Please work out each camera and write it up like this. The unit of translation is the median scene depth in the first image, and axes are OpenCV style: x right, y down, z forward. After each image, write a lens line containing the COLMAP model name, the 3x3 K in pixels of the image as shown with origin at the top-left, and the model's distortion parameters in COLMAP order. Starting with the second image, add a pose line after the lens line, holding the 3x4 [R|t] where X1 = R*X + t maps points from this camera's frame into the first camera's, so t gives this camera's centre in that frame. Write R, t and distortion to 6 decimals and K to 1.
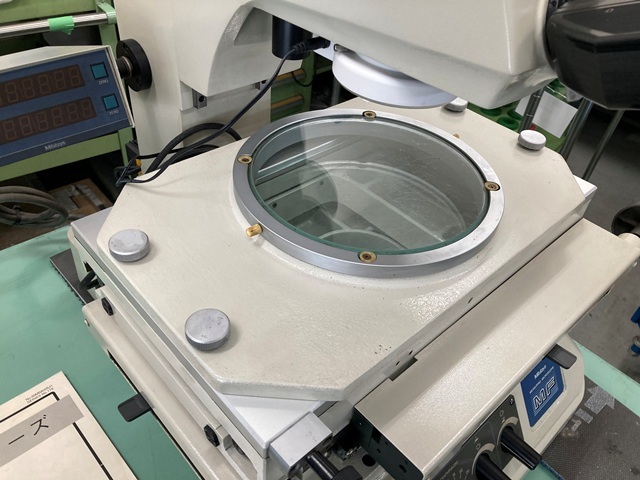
lens RADIAL K [[524.7, 0, 319.6], [0, 524.7, 245.1], [0, 0, 1]] dist [0.016980, -0.009016]
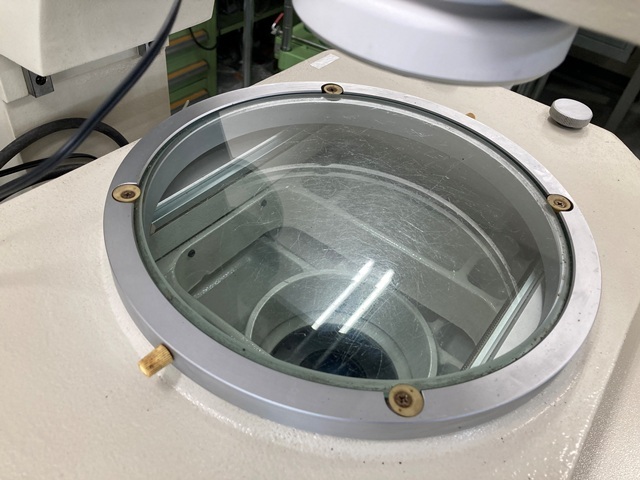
lens RADIAL K [[529.1, 0, 320.0], [0, 529.1, 240.0], [0, 0, 1]] dist [-0.000111, -0.011616]
pose [[0.983863, -0.099999, 0.148373, -0.030350], [0.091538, 0.993818, 0.062817, -0.115515], [-0.153737, -0.048221, 0.986934, 0.386912]]
